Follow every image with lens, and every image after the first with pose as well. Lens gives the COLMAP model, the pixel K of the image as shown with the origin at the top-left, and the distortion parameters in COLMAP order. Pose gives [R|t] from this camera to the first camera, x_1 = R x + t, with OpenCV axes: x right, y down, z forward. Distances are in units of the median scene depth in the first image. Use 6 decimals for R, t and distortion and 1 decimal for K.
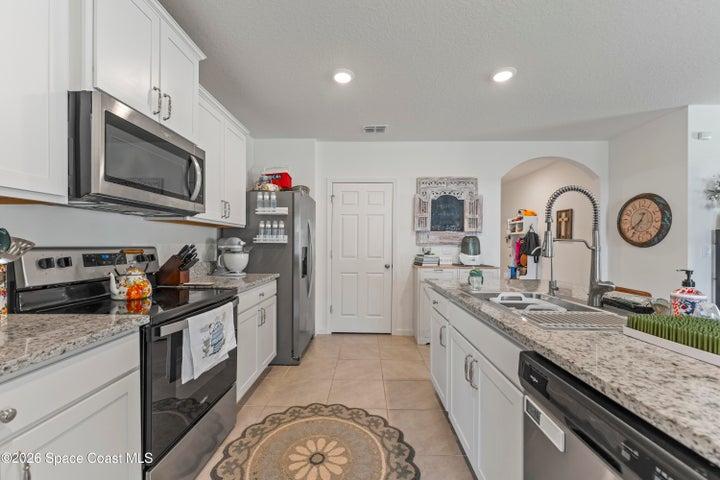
lens RADIAL K [[285.9, 0, 358.5], [0, 285.9, 246.3], [0, 0, 1]] dist [0.000994, 0.000122]
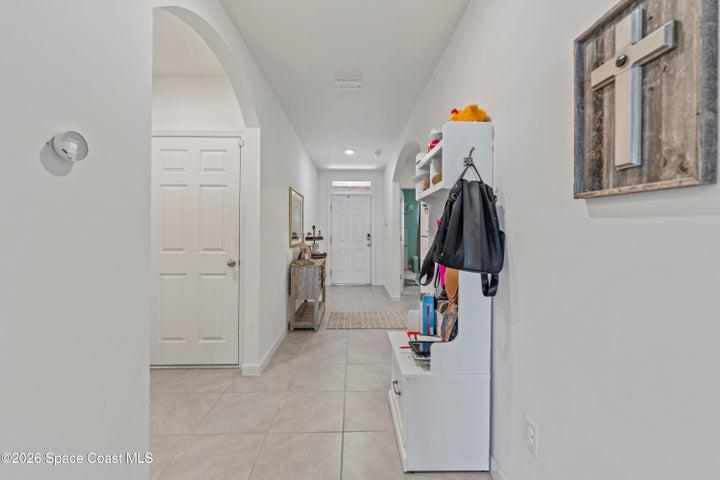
lens RADIAL K [[295.4, 0, 360.3], [0, 295.4, 232.7], [0, 0, 1]] dist [0.000436, 0.000126]
pose [[0.998306, -0.000715, 0.058180, 0.703052], [0.000905, 0.999994, -0.003251, -0.000644], [-0.058177, 0.003298, 0.998301, 1.058906]]
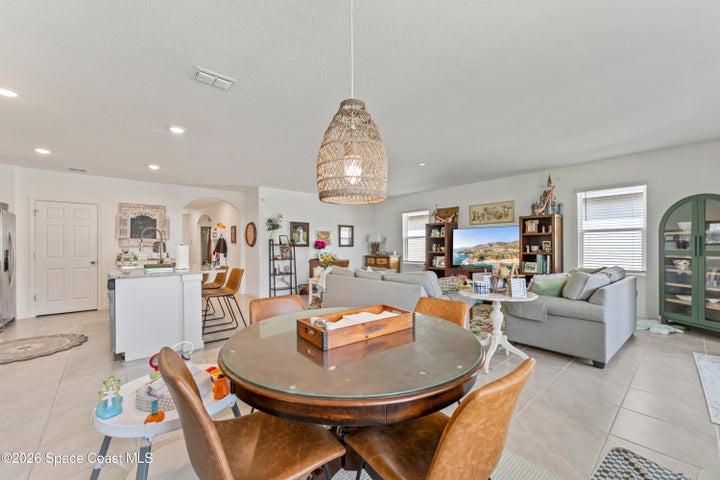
lens RADIAL K [[292.7, 0, 357.9], [0, 292.7, 244.8], [0, 0, 1]] dist [0.001076, 0.000175]
pose [[0.738624, -0.006920, 0.674082, 0.097460], [0.012037, 0.999923, -0.002925, 0.001887], [-0.674010, 0.010274, 0.738651, -1.026363]]
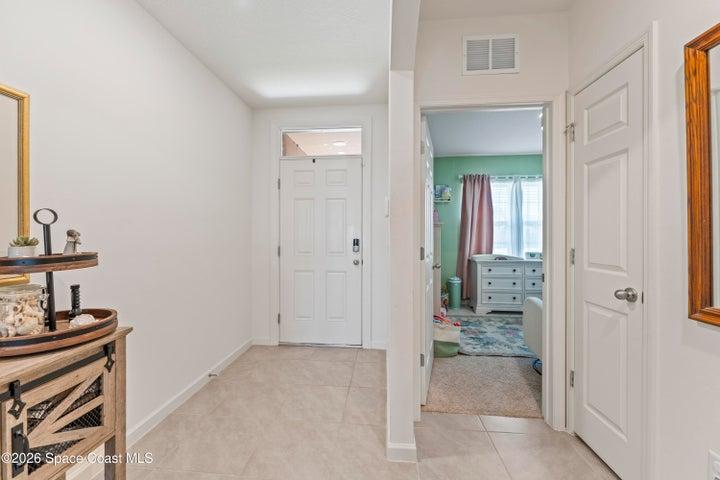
lens RADIAL K [[295.4, 0, 360.3], [0, 295.4, 232.7], [0, 0, 1]] dist [0.000436, 0.000126]
pose [[0.998767, -0.003750, -0.049502, 0.916115], [0.002986, 0.999876, -0.015492, -0.004758], [0.049554, 0.015325, 0.998654, 2.019821]]
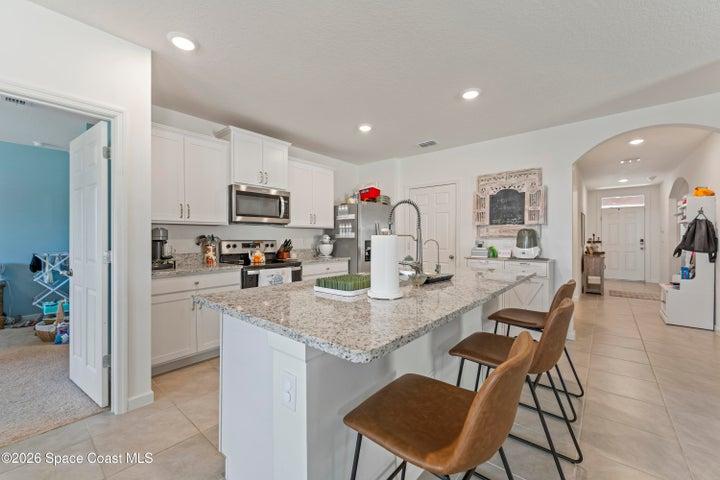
lens RADIAL K [[287.5, 0, 360.0], [0, 287.5, 240.0], [0, 0, 1]] dist [-0.000180, -0.000100]
pose [[0.779098, -0.002085, -0.626899, 0.565045], [0.002586, 0.999997, -0.000113, 0.000913], [0.626897, -0.001533, 0.779101, -0.130642]]
